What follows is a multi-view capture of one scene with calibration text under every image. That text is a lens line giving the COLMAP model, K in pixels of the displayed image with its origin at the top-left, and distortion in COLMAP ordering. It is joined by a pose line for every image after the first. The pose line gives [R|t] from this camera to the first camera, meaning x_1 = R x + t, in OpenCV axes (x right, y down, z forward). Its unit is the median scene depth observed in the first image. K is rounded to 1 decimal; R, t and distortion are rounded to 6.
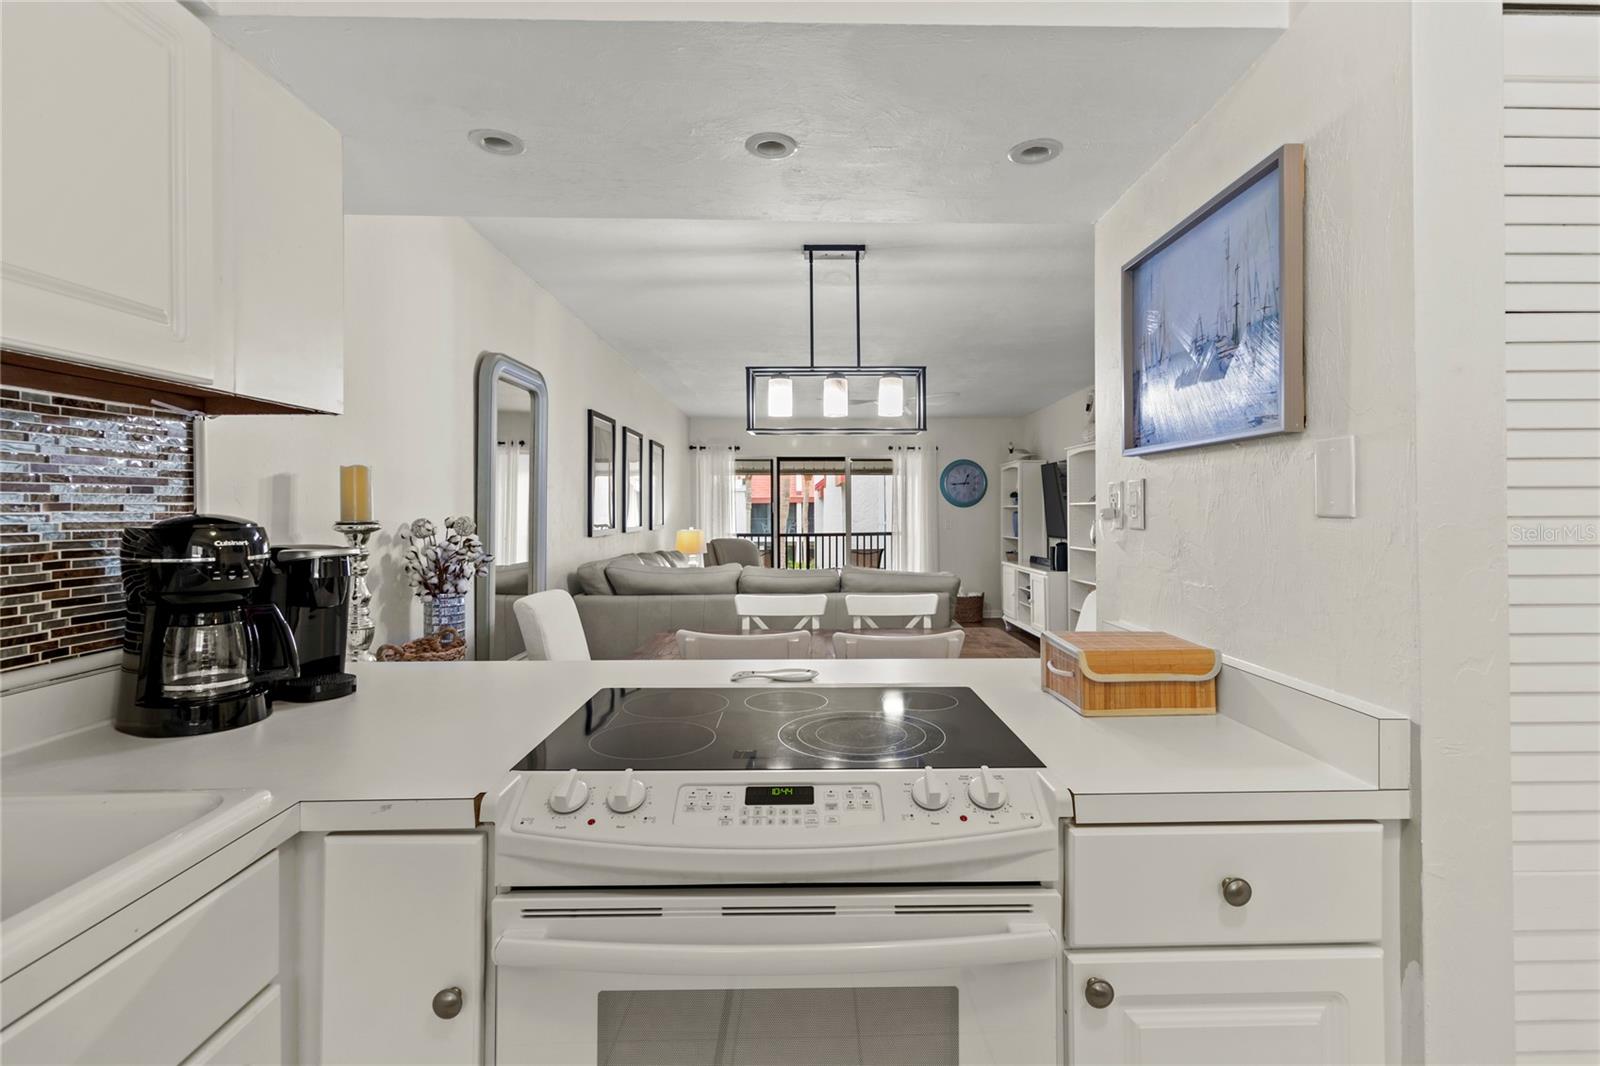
lens RADIAL K [[737.8, 0, 811.4], [0, 737.8, 507.1], [0, 0, 1]] dist [0.000344, 0.000128]
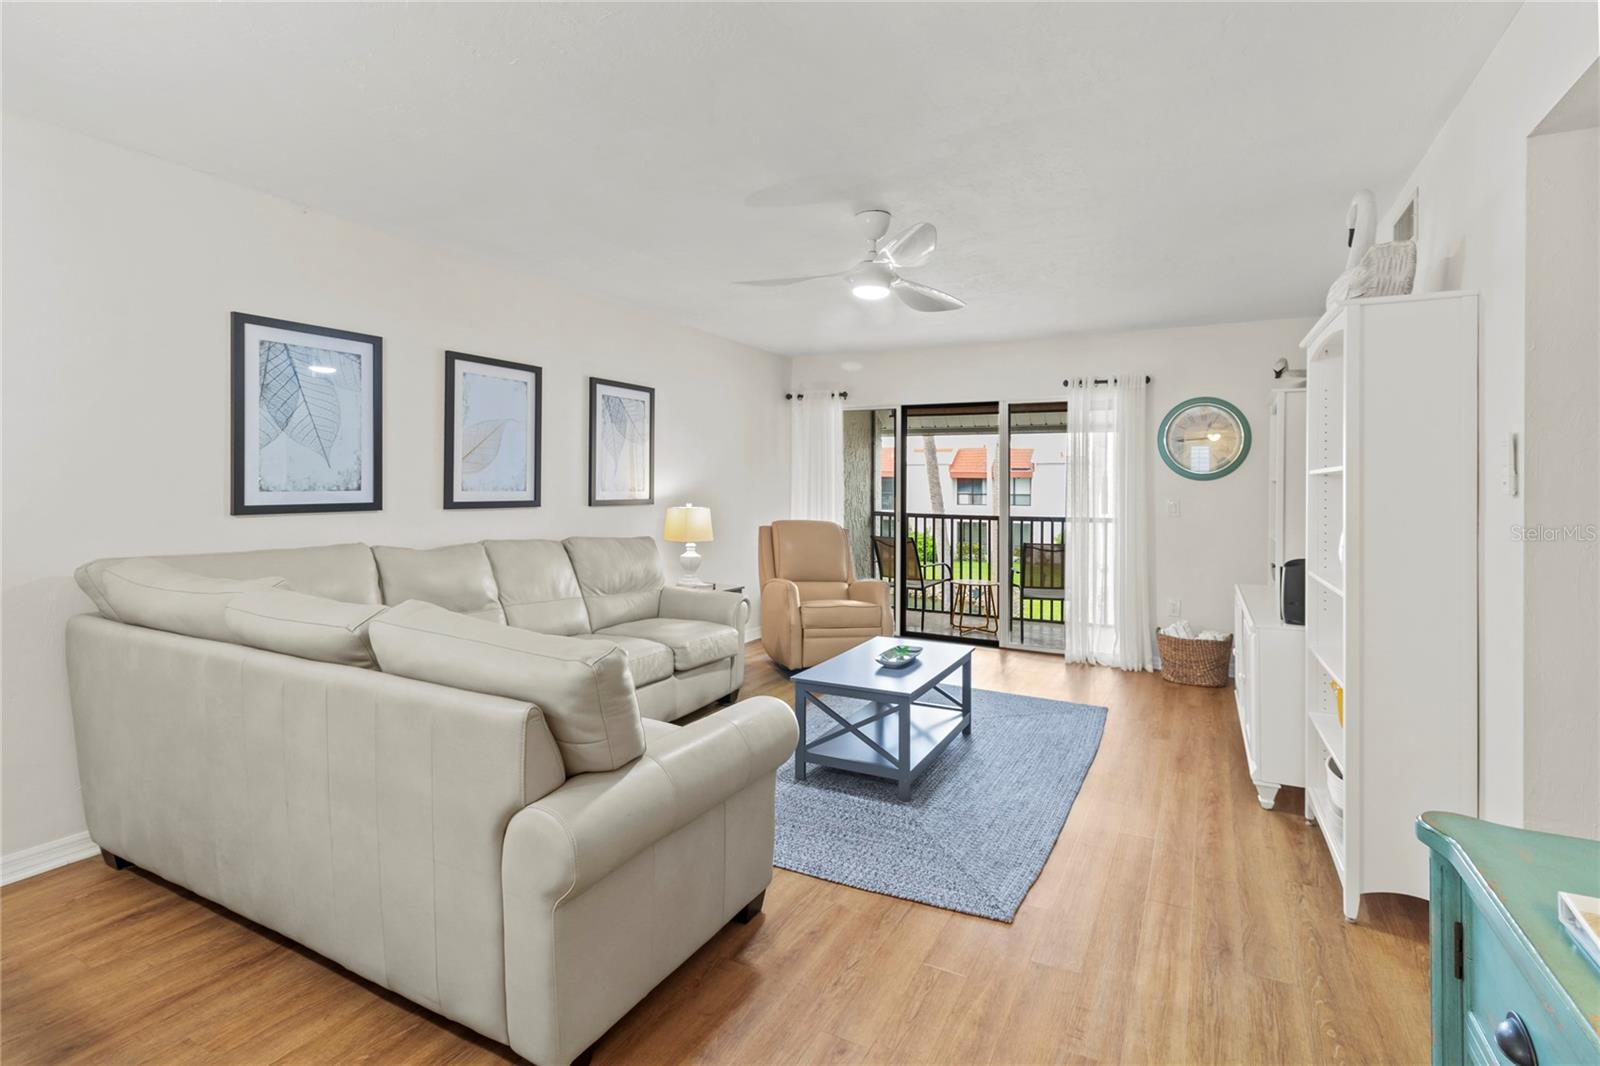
lens RADIAL K [[749.9, 0, 816.7], [0, 749.9, 479.0], [0, 0, 1]] dist [-0.000502, 0.000186]
pose [[0.875385, 0.008087, -0.483359, 1.430408], [-0.008665, 0.999962, 0.001037, 0.007378], [0.483349, 0.003281, 0.875421, 2.194782]]
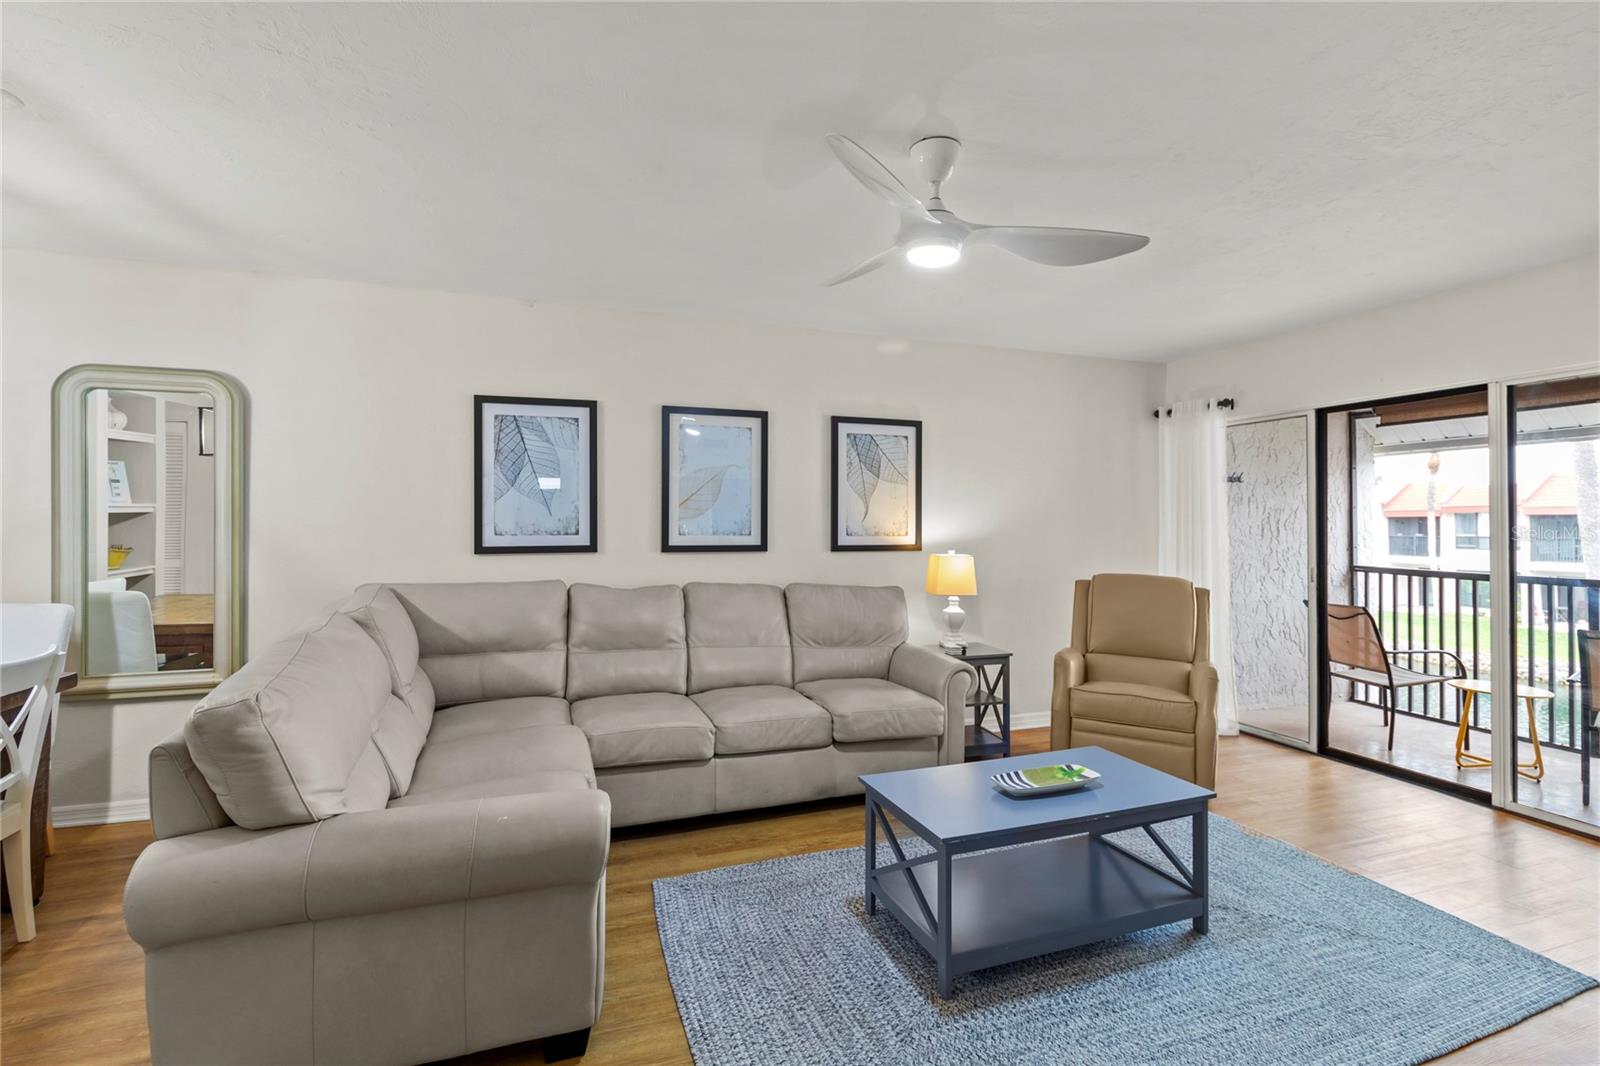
lens RADIAL K [[750.7, 0, 809.5], [0, 750.7, 521.8], [0, 0, 1]] dist [0.000041, 0.000269]
pose [[0.321996, -0.000795, -0.946741, 1.899805], [0.003132, 0.999995, 0.000226, 0.012563], [0.946736, -0.003038, 0.321997, 3.468481]]
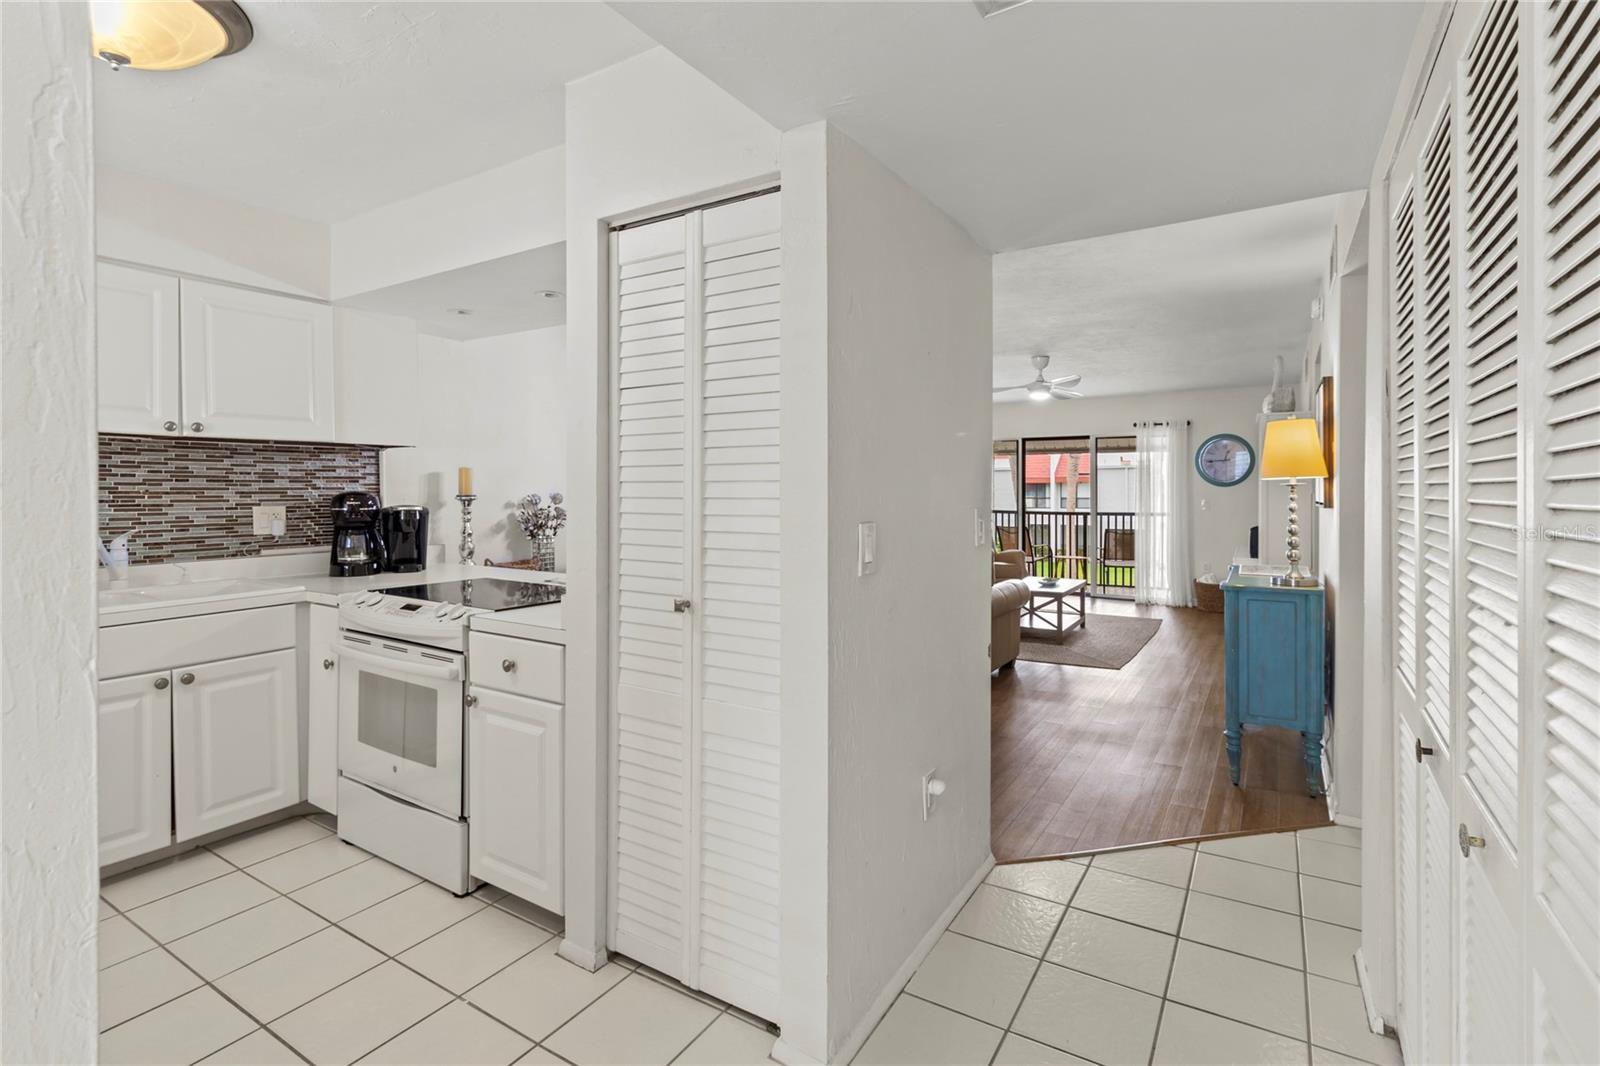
lens RADIAL K [[745.0, 0, 819.2], [0, 745.0, 497.7], [0, 0, 1]] dist [-0.001085, -0.000142]
pose [[0.840207, 0.010773, -0.542159, 1.804646], [-0.000917, 0.999829, 0.018447, -0.016312], [0.542265, -0.015002, 0.840074, -0.252856]]
